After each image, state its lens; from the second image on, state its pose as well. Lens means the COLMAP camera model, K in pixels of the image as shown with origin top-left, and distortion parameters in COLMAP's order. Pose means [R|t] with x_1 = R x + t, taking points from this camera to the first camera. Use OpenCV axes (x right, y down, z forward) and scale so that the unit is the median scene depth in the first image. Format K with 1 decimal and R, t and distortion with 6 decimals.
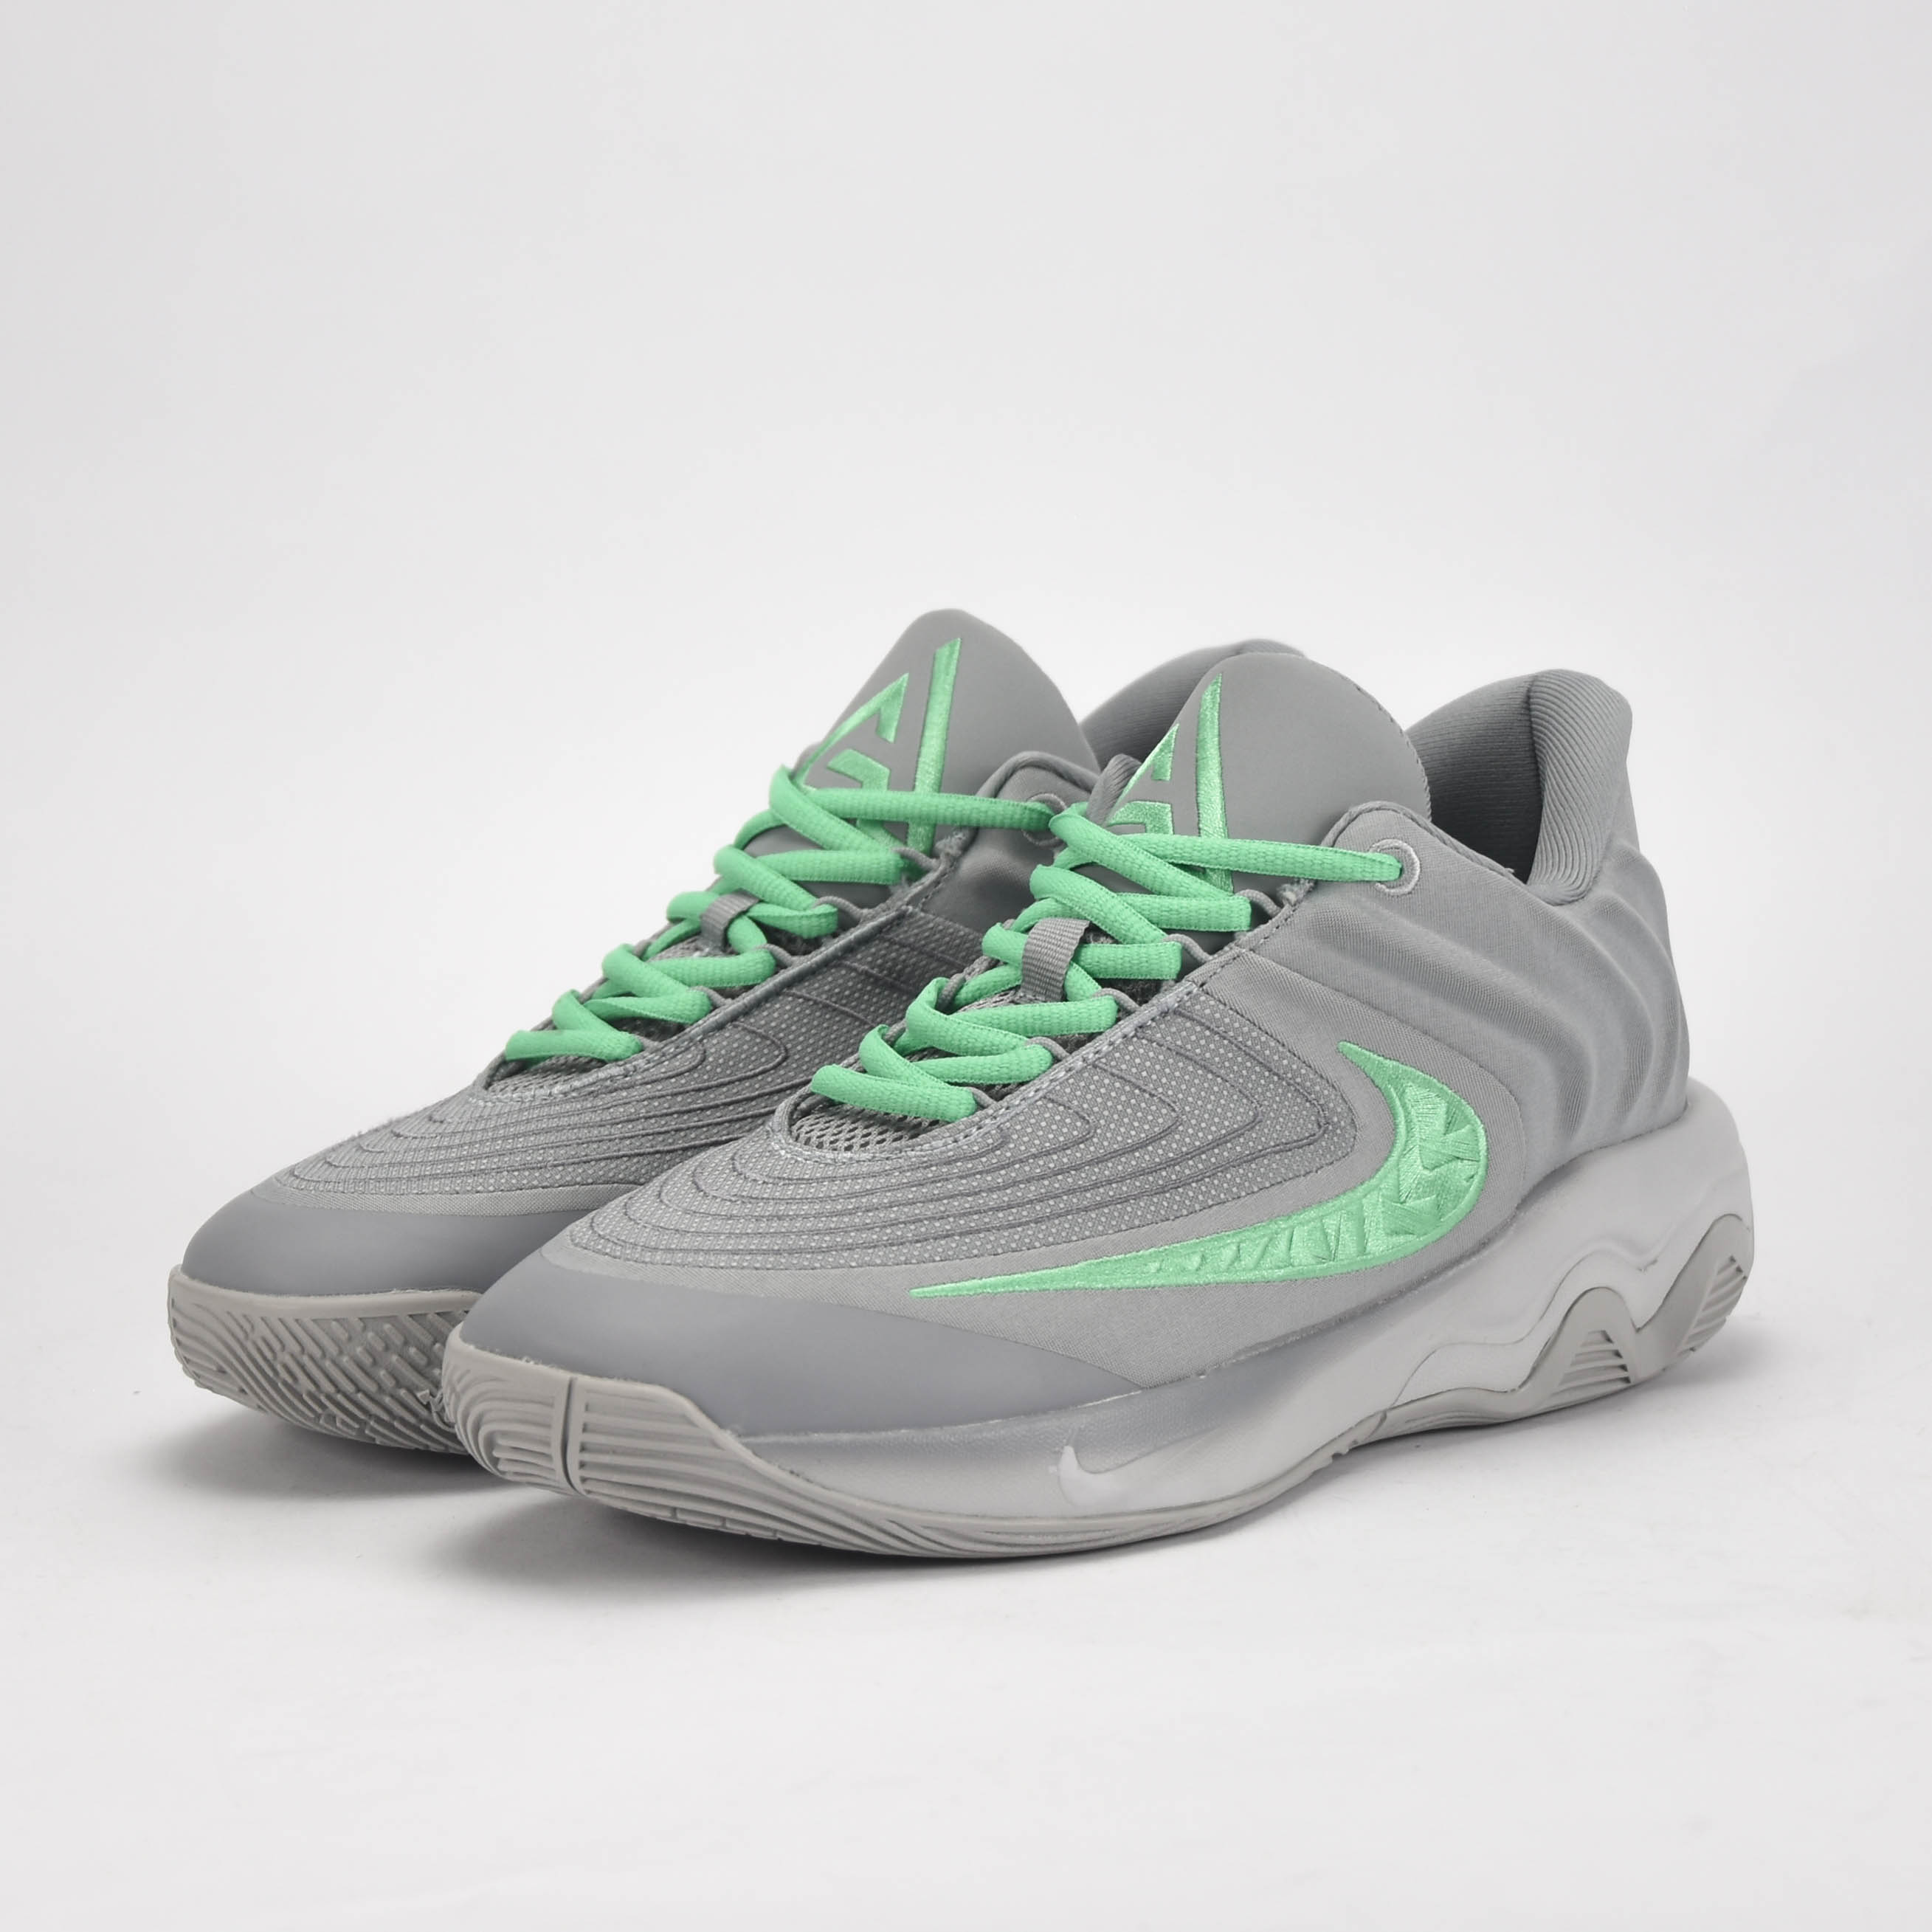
lens RADIAL K [[6353.1, 0, 966.0], [0, 6353.1, 966.0], [0, 0, 1]] dist [0.351003, -3.581783]
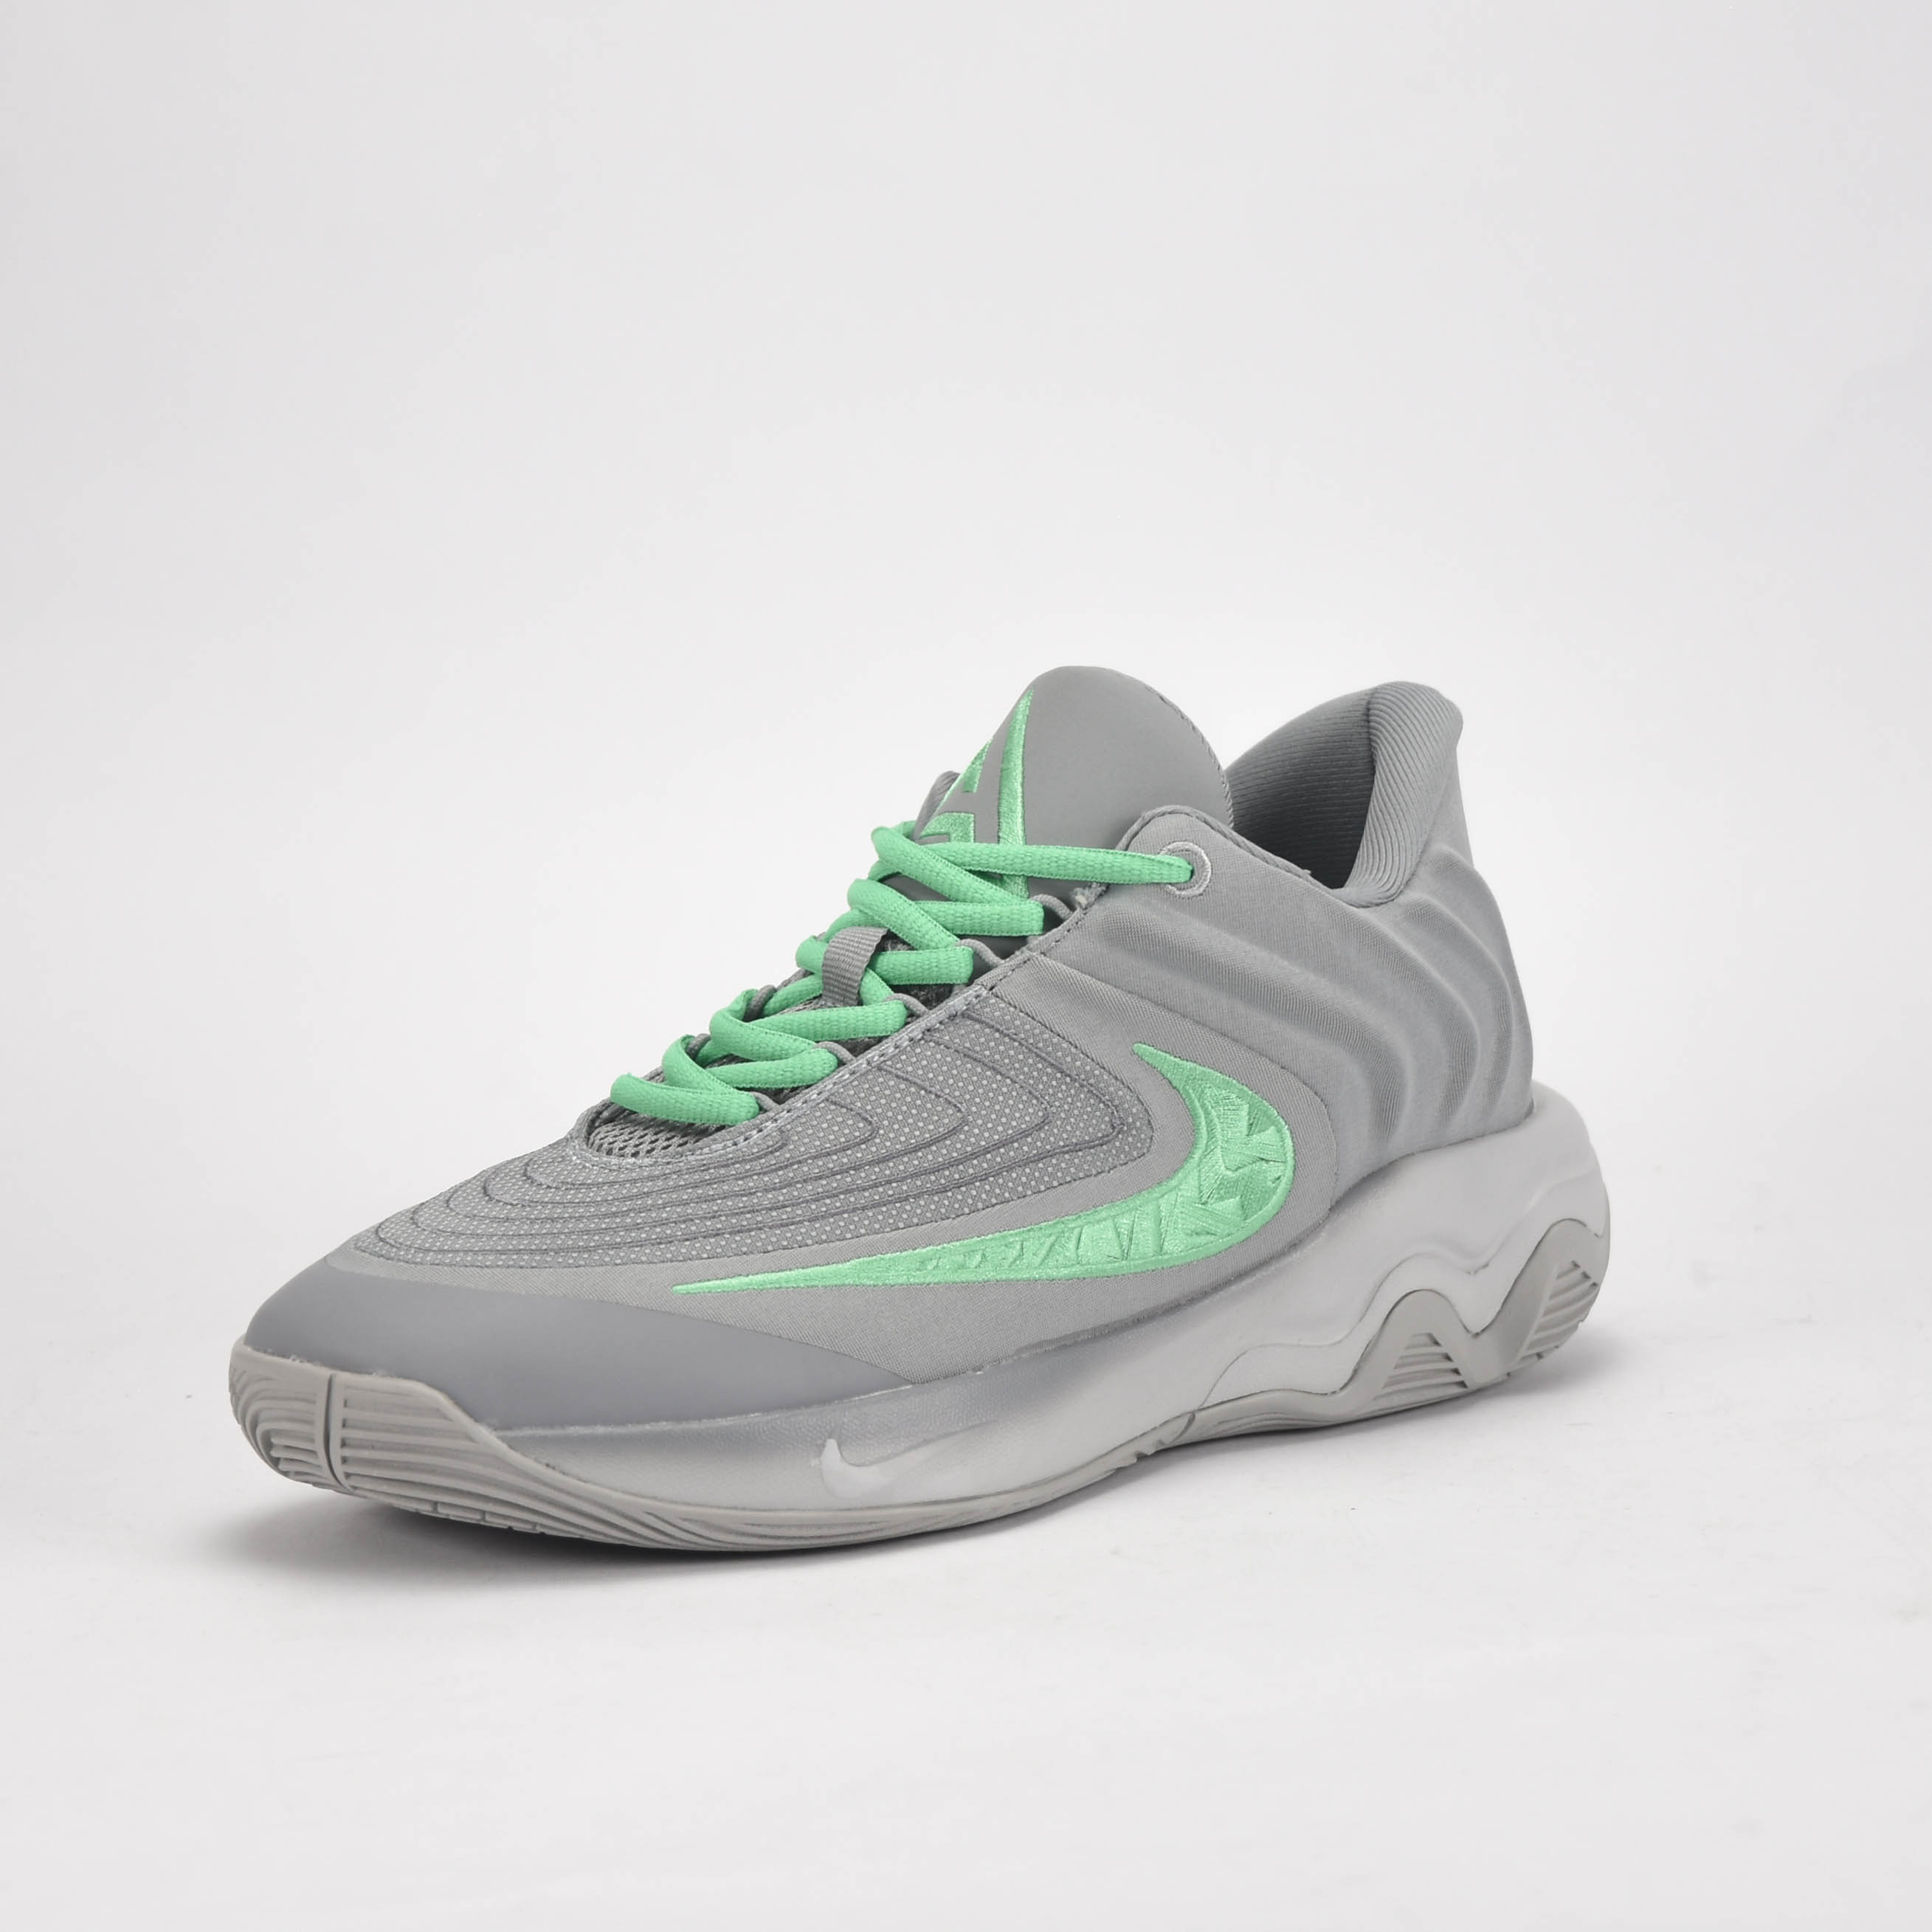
lens RADIAL K [[6353.1, 0, 966.0], [0, 6353.1, 966.0], [0, 0, 1]] dist [0.351003, -3.581783]
pose [[0.995005, -0.018171, -0.098162, 0.132013], [0.015076, 0.999368, -0.032179, 0.031830], [0.098685, 0.030538, 0.994650, -0.005084]]
